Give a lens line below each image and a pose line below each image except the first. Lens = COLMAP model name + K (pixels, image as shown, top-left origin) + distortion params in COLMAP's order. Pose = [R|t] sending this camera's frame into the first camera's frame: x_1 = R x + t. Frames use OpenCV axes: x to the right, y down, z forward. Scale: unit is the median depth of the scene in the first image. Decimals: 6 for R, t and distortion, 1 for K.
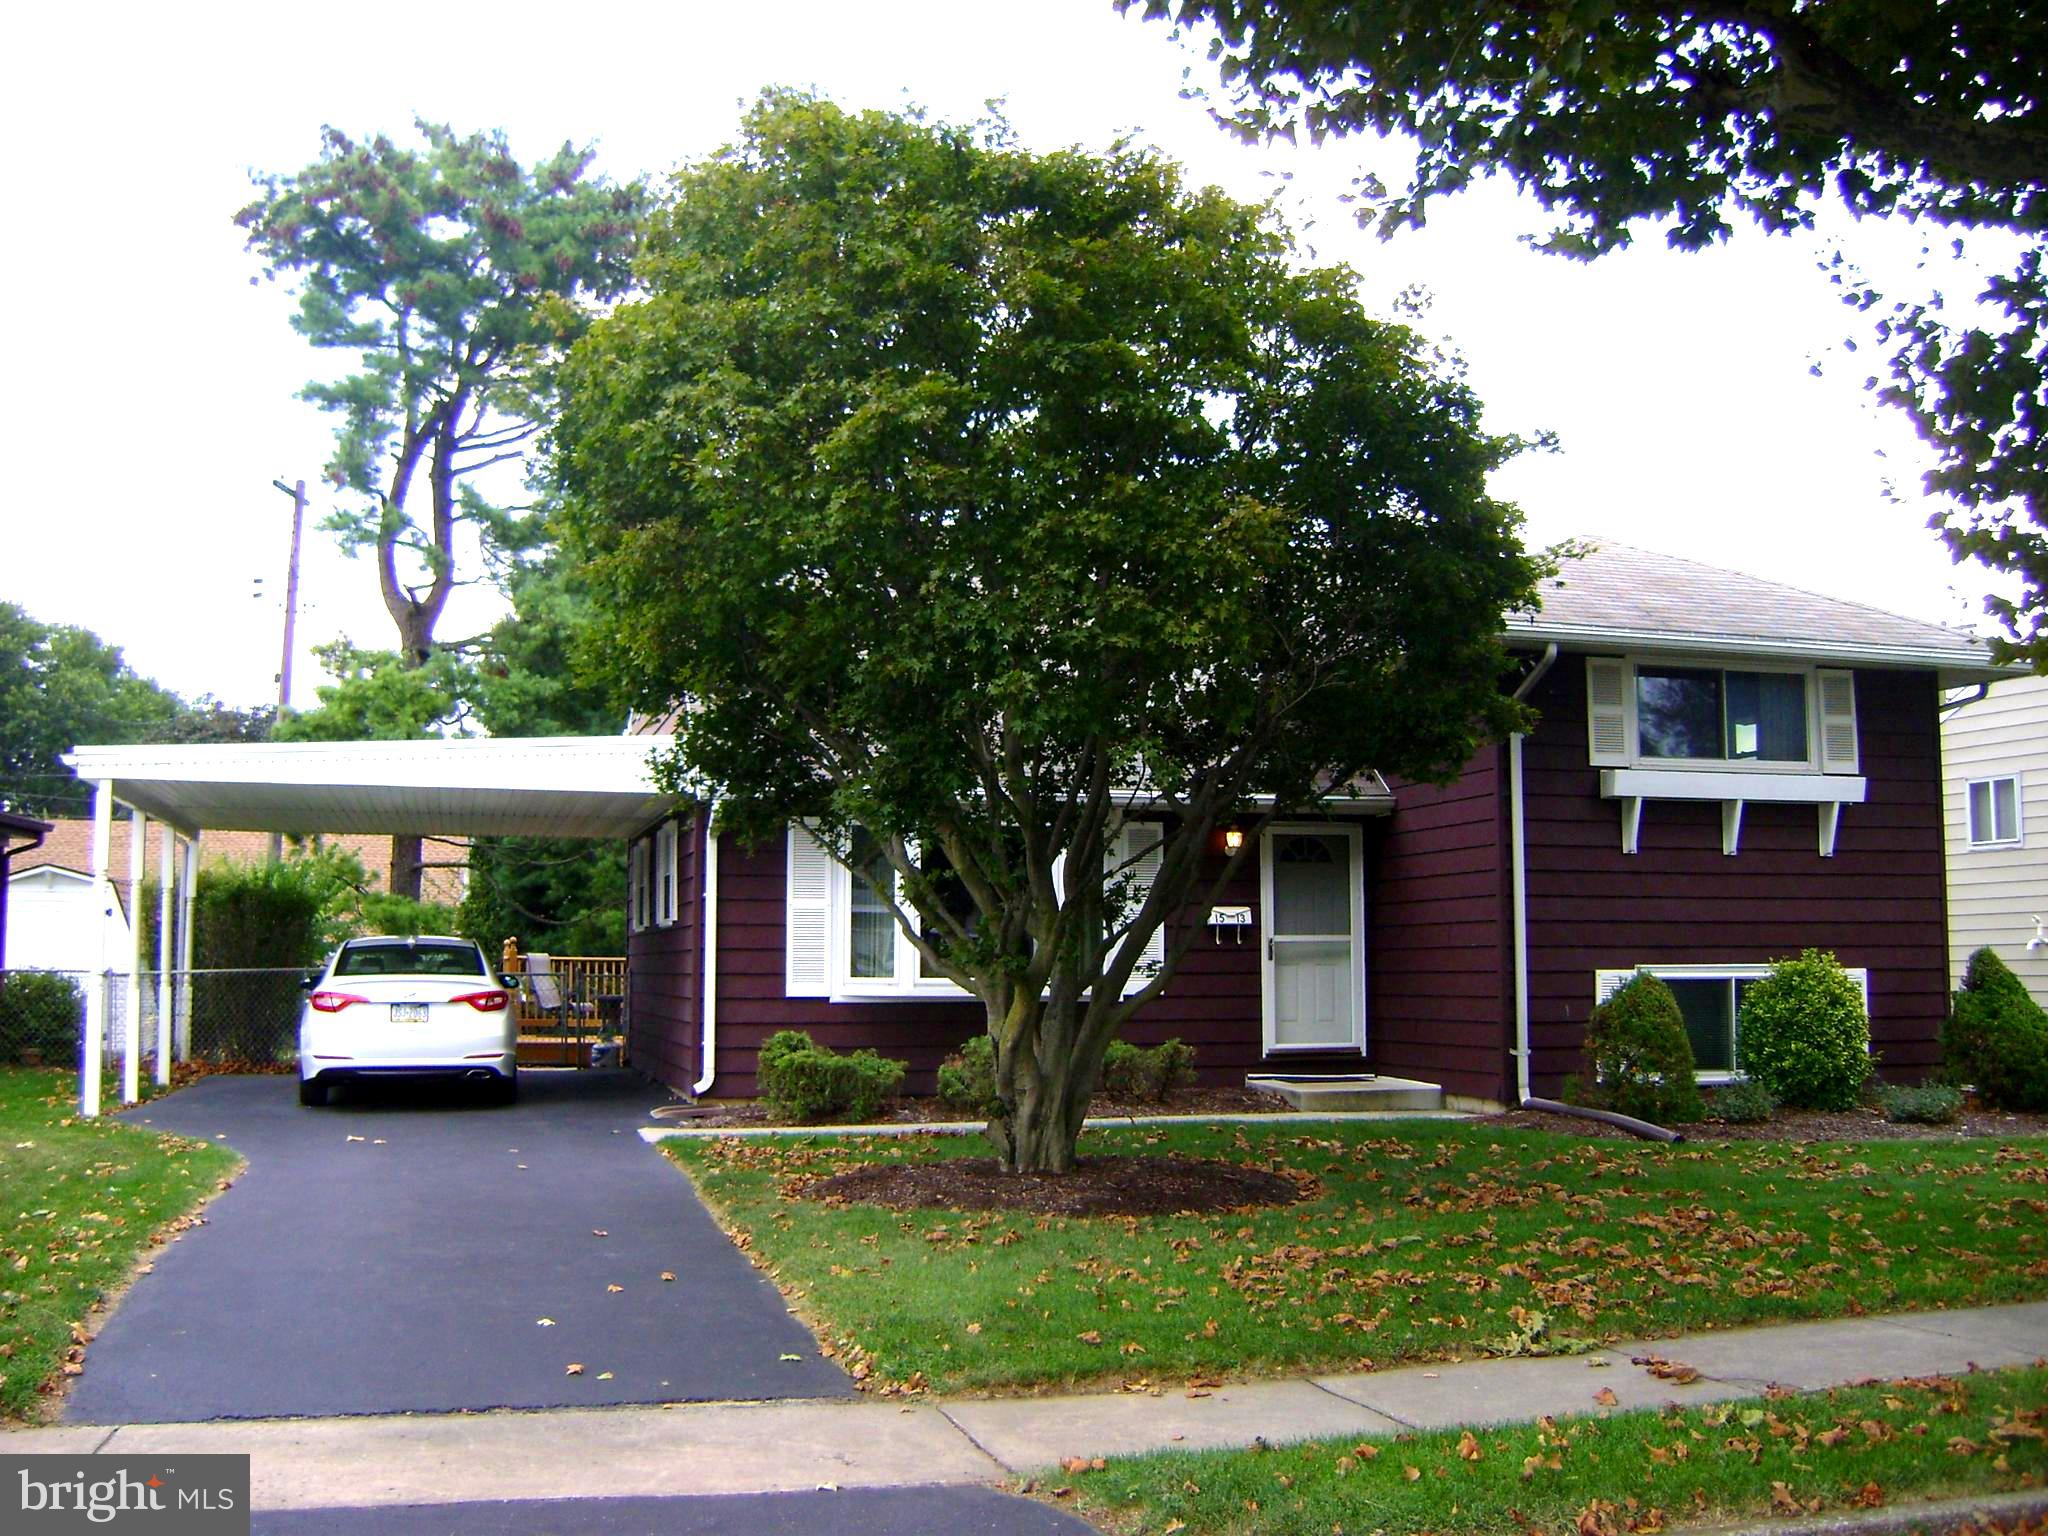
lens RADIAL K [[2122.5, 0, 1024.0], [0, 2122.5, 768.0], [0, 0, 1]] dist [-0.152537, 0.105057]
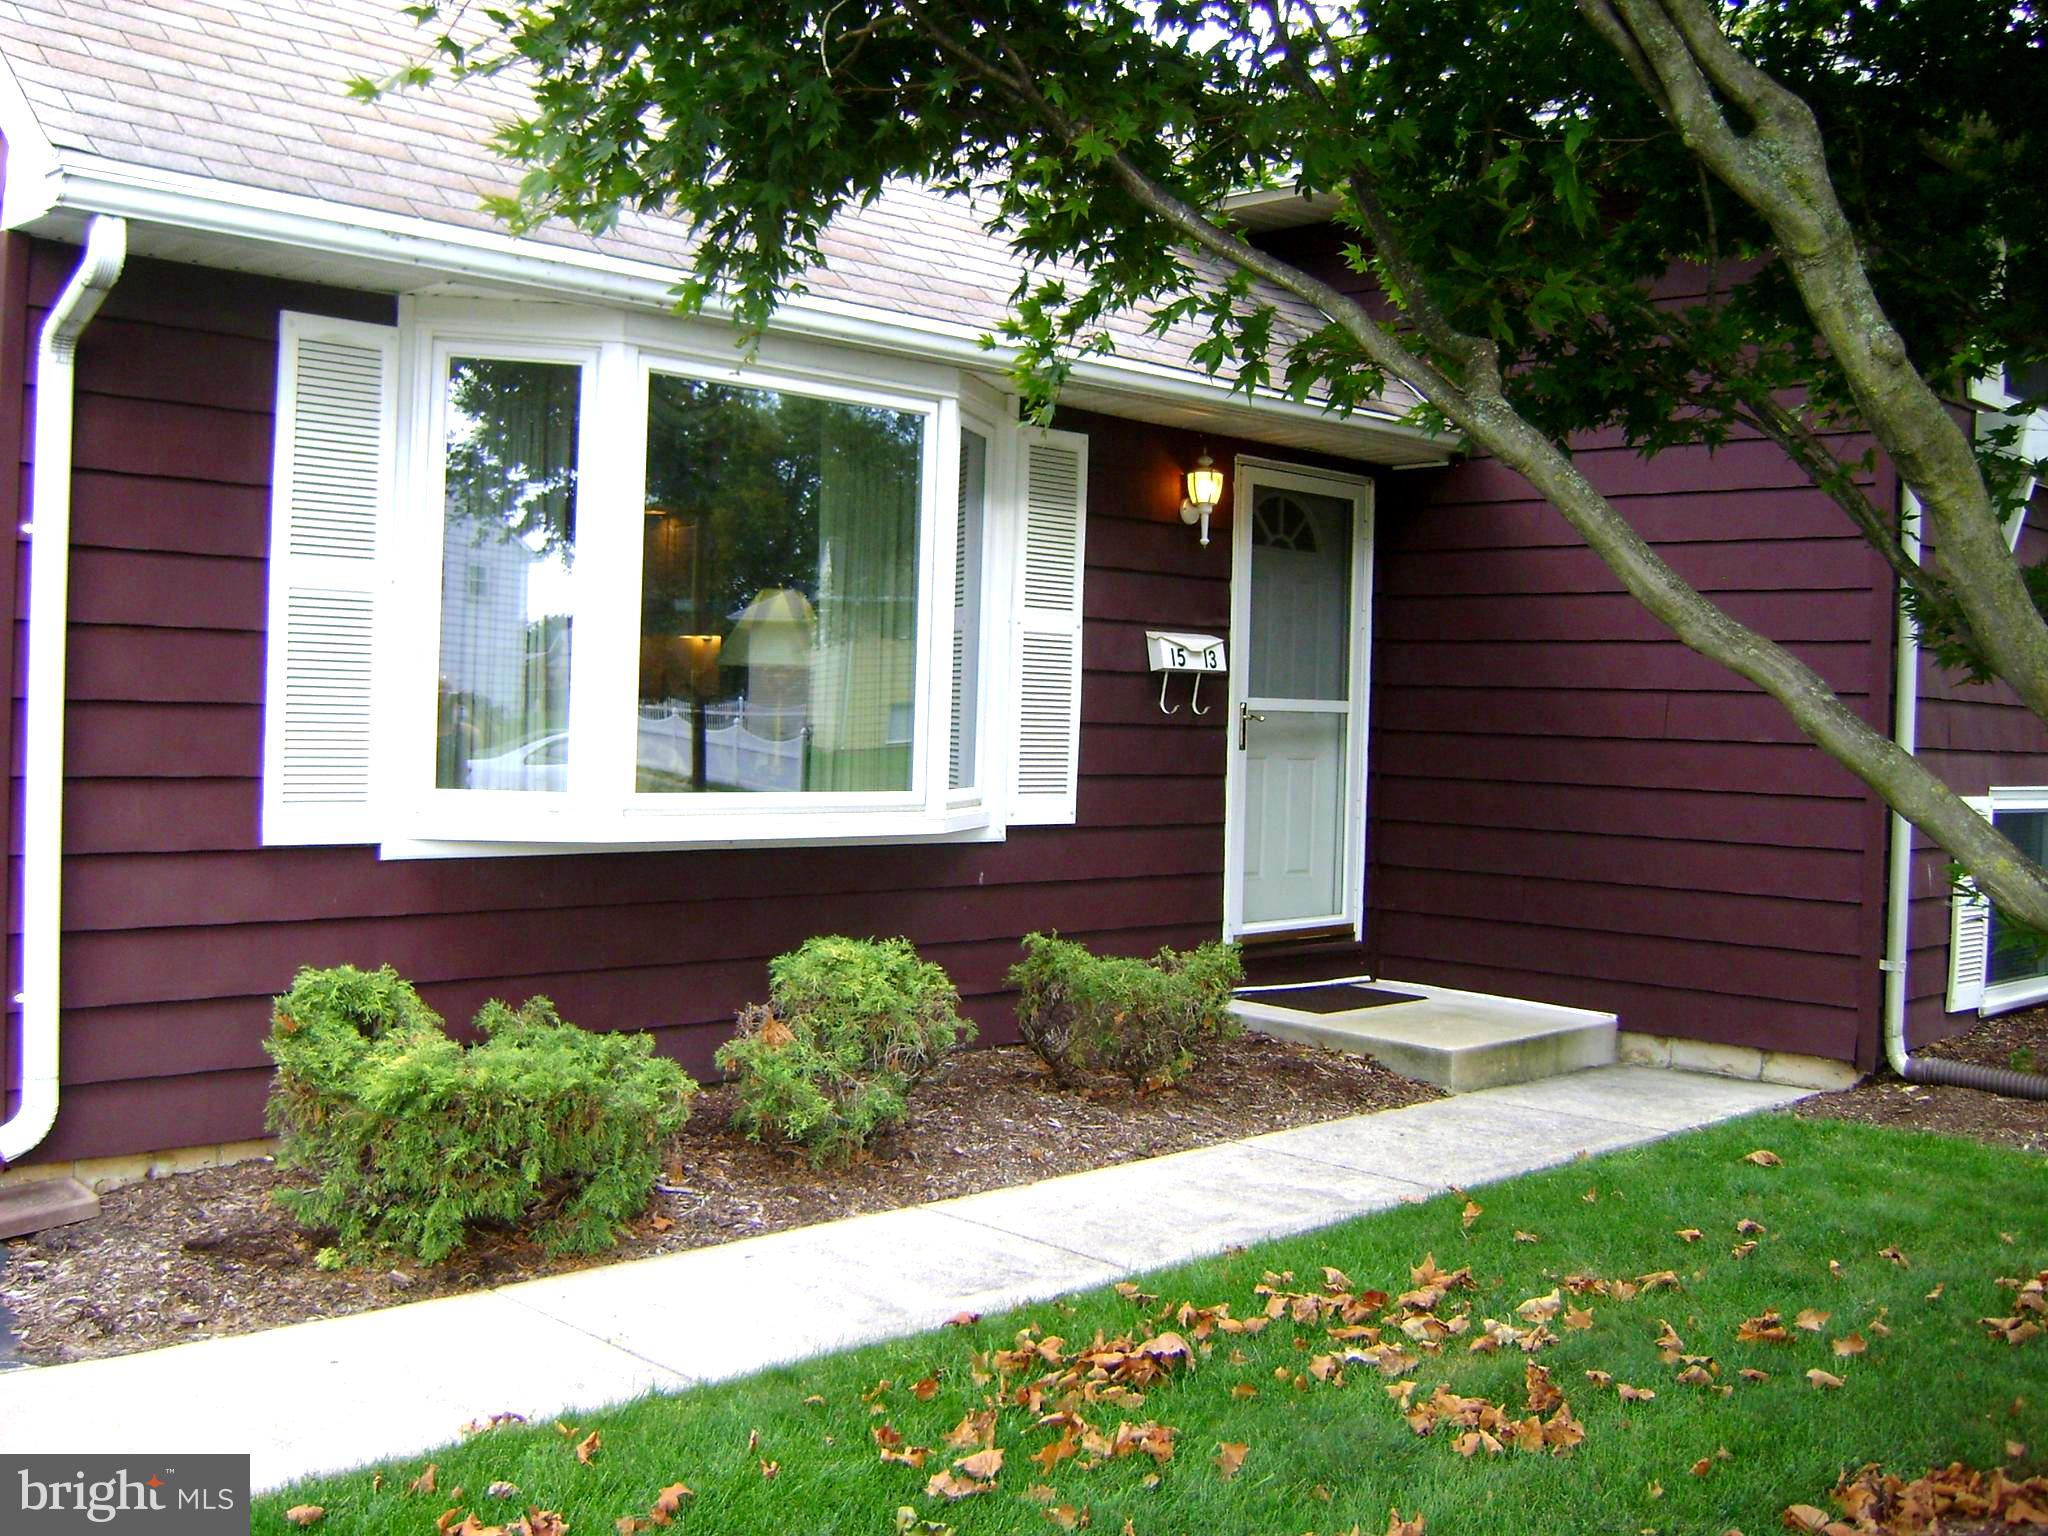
lens RADIAL K [[2128.2, 0, 1024.0], [0, 2128.2, 768.0], [0, 0, 1]] dist [-0.143275, 0.097842]
pose [[0.871656, 0.013152, 0.489941, -0.169852], [-0.076795, 0.990958, 0.110023, 0.049372], [-0.484064, -0.133527, 0.864785, 0.649932]]
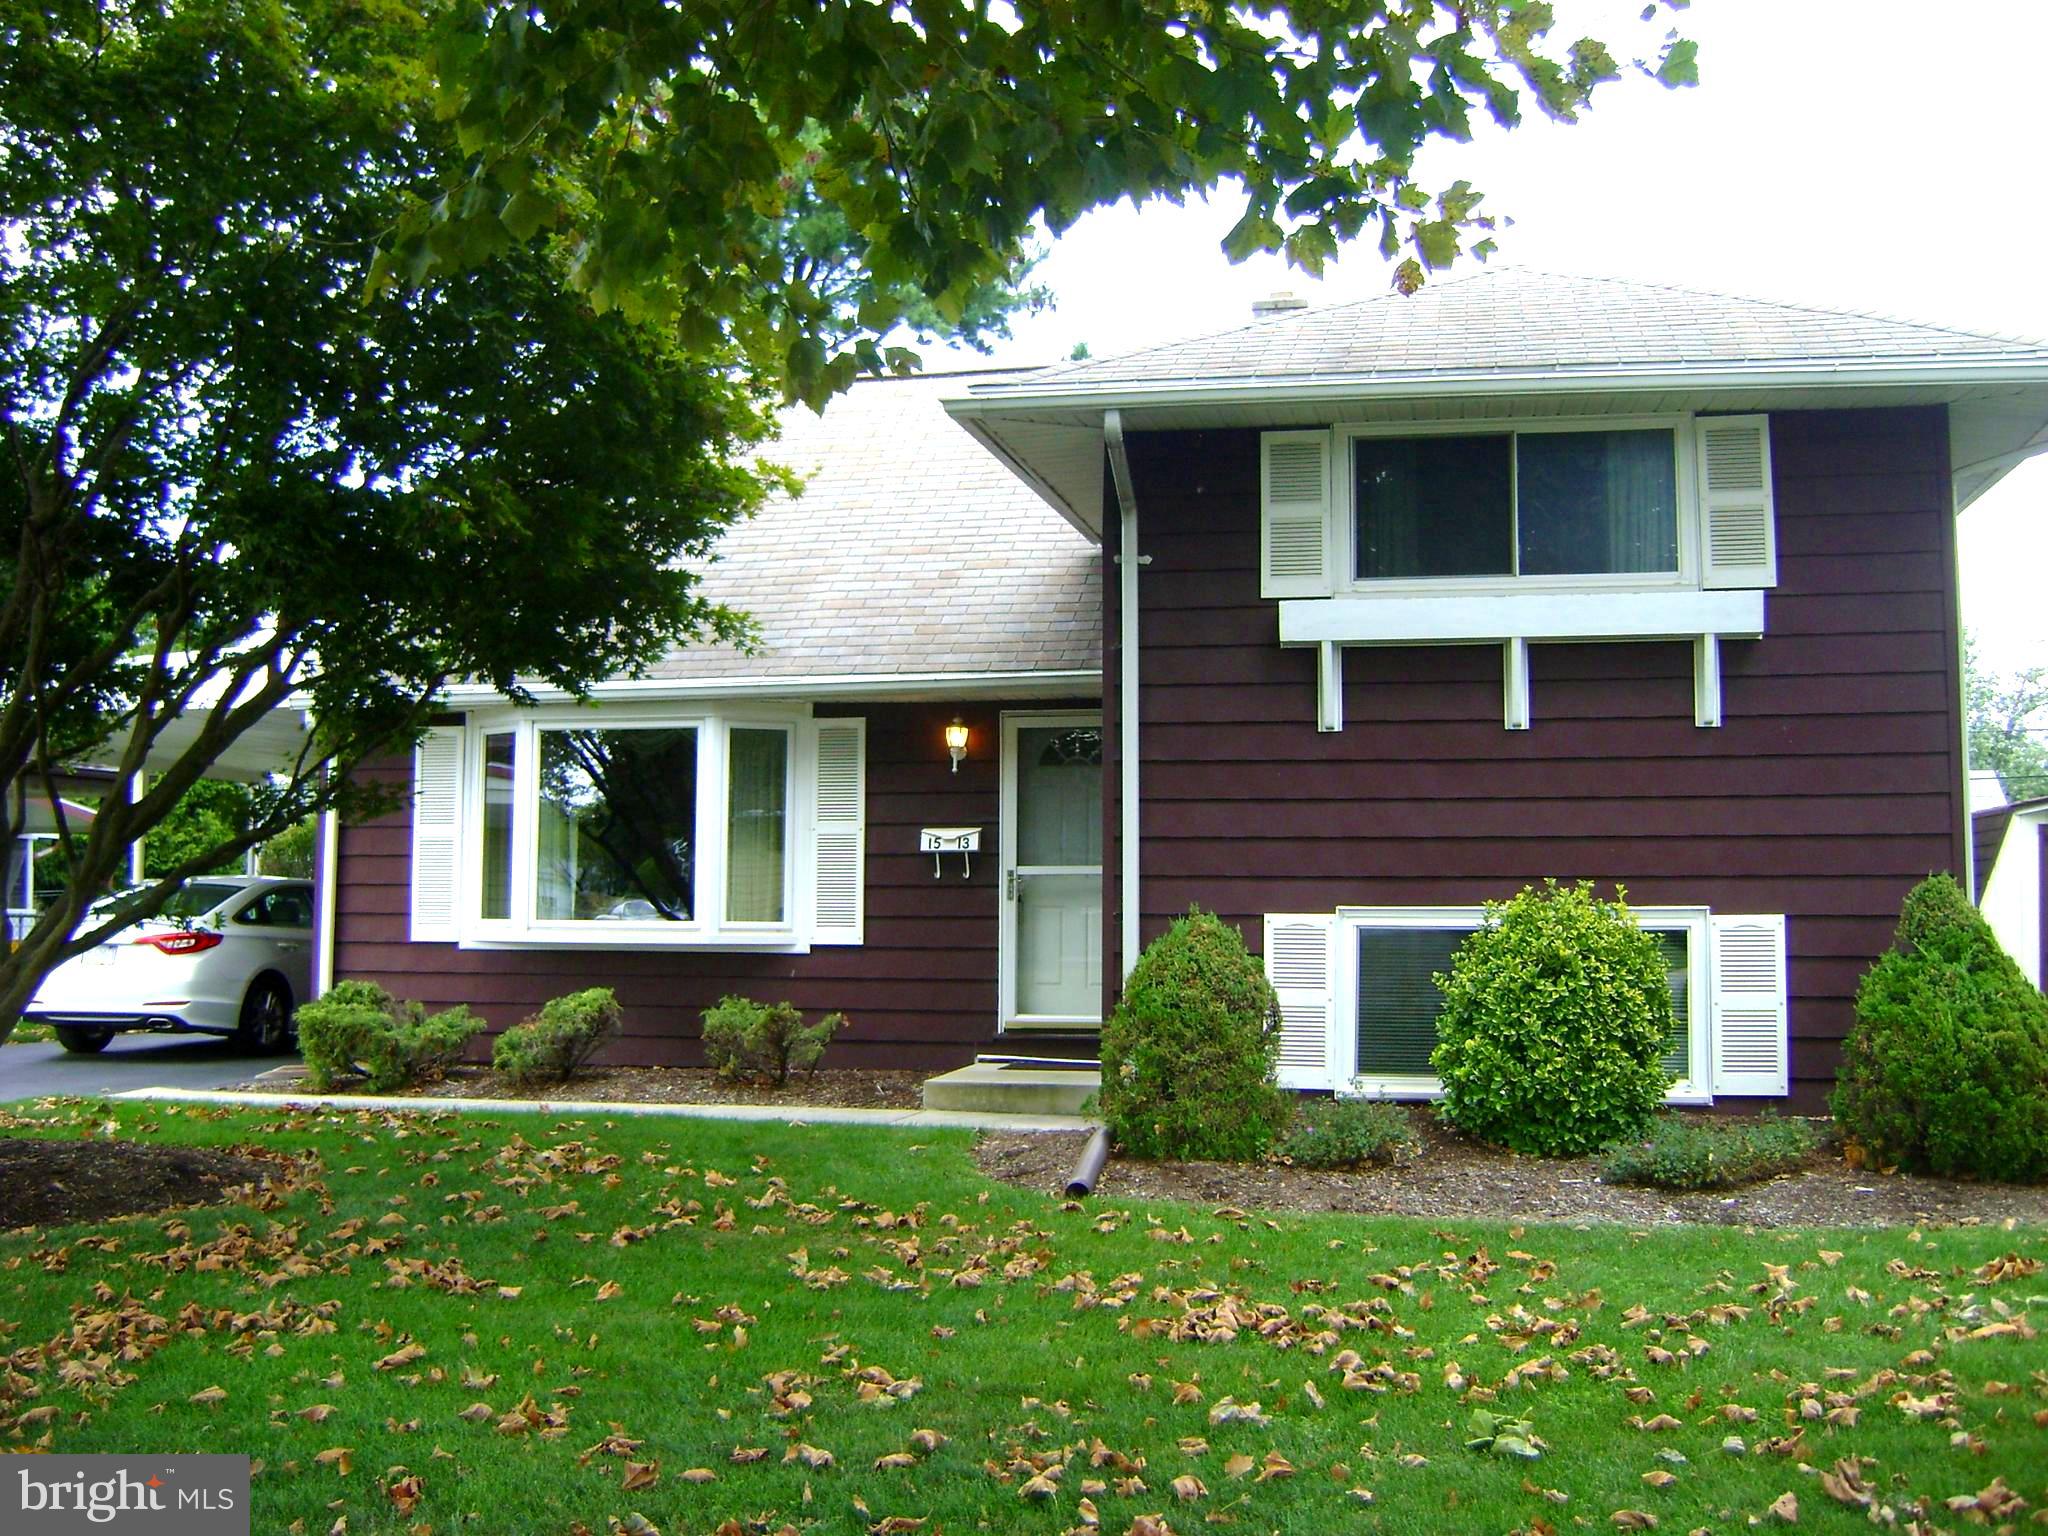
lens RADIAL K [[2122.5, 0, 1024.0], [0, 2122.5, 768.0], [0, 0, 1]] dist [-0.152537, 0.105057]
pose [[0.882398, -0.030616, -0.469506, 0.495867], [0.038939, 0.999209, 0.008026, 0.041963], [0.468889, -0.025364, 0.882893, 0.377945]]
